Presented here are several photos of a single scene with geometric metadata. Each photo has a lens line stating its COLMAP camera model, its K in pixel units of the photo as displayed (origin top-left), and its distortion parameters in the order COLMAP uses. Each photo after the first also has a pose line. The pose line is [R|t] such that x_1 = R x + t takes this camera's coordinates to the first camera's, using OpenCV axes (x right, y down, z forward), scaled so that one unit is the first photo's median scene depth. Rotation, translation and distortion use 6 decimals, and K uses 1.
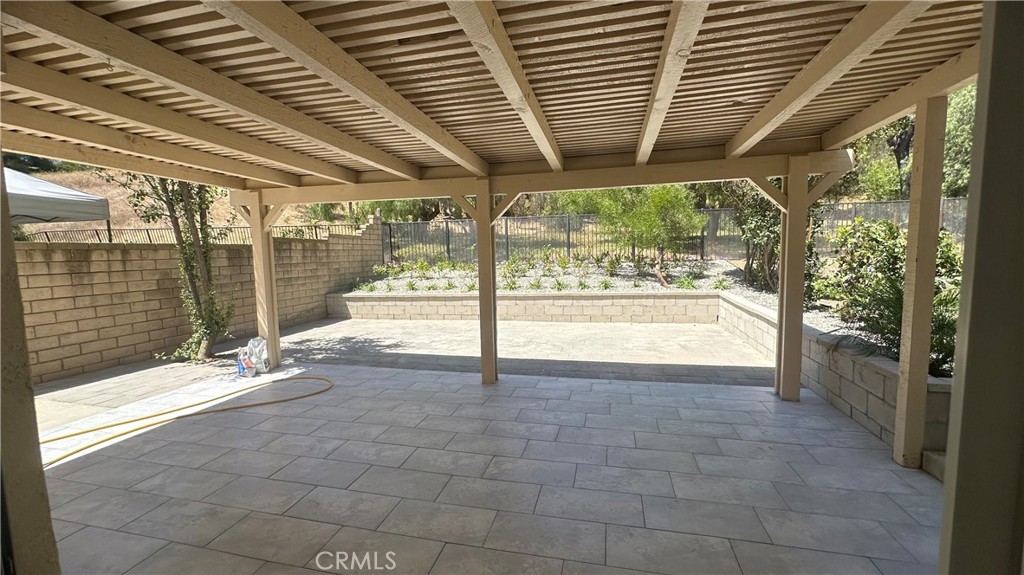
lens RADIAL K [[406.9, 0, 507.2], [0, 406.9, 289.0], [0, 0, 1]] dist [-0.004238, -0.000212]
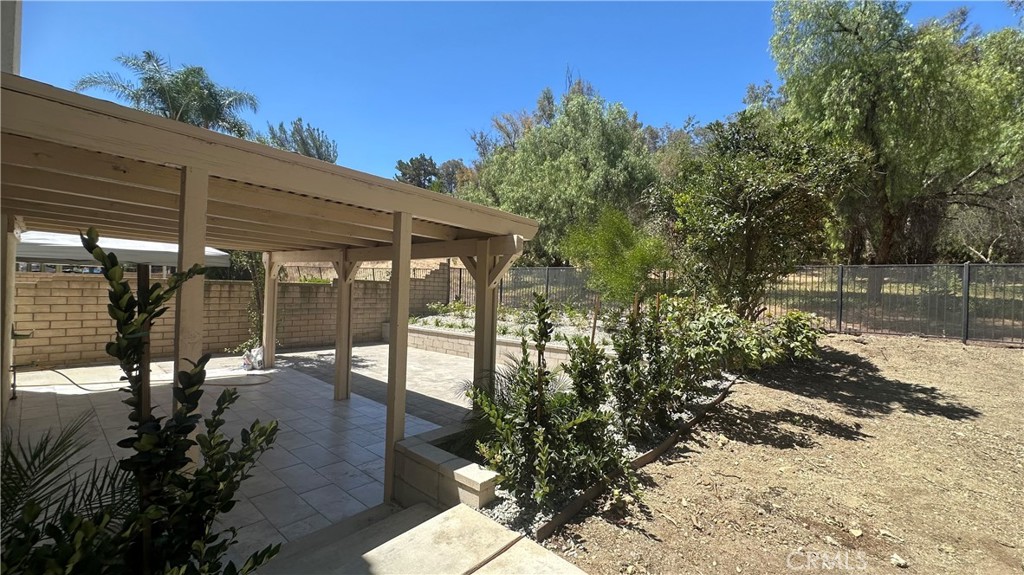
lens RADIAL K [[406.9, 0, 503.8], [0, 406.9, 289.2], [0, 0, 1]] dist [-0.004238, -0.000212]
pose [[0.892689, 0.059013, -0.446793, 0.796029], [-0.099840, 0.992652, -0.068368, -0.073788], [0.439475, 0.105639, 0.892021, -0.002871]]
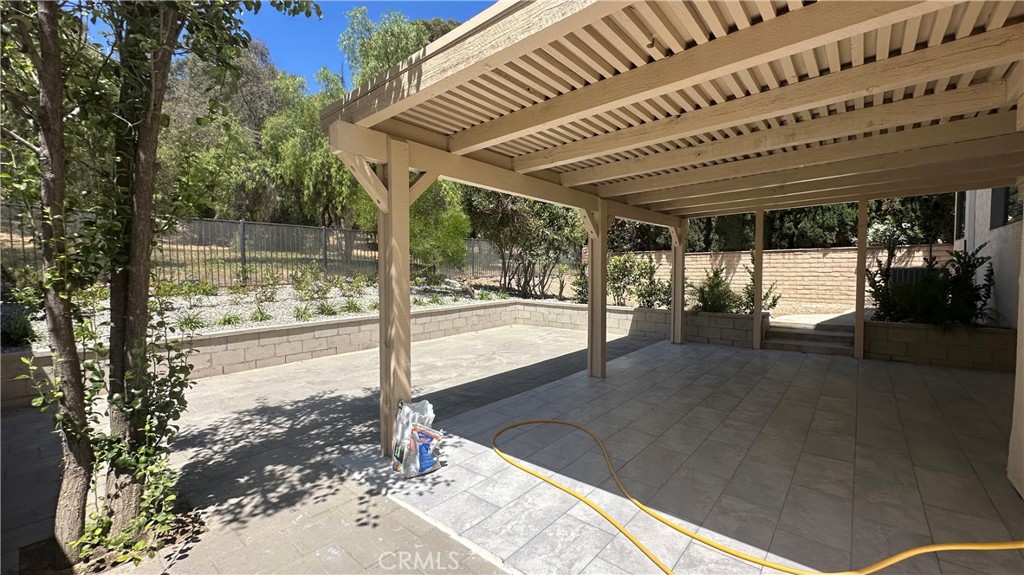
lens RADIAL K [[406.9, 0, 504.0], [0, 406.9, 284.8], [0, 0, 1]] dist [-0.004238, -0.000212]
pose [[0.459943, -0.012002, 0.887868, -0.922558], [0.078198, 0.996571, -0.027038, -0.013936], [-0.884499, 0.081865, 0.459304, 0.538221]]
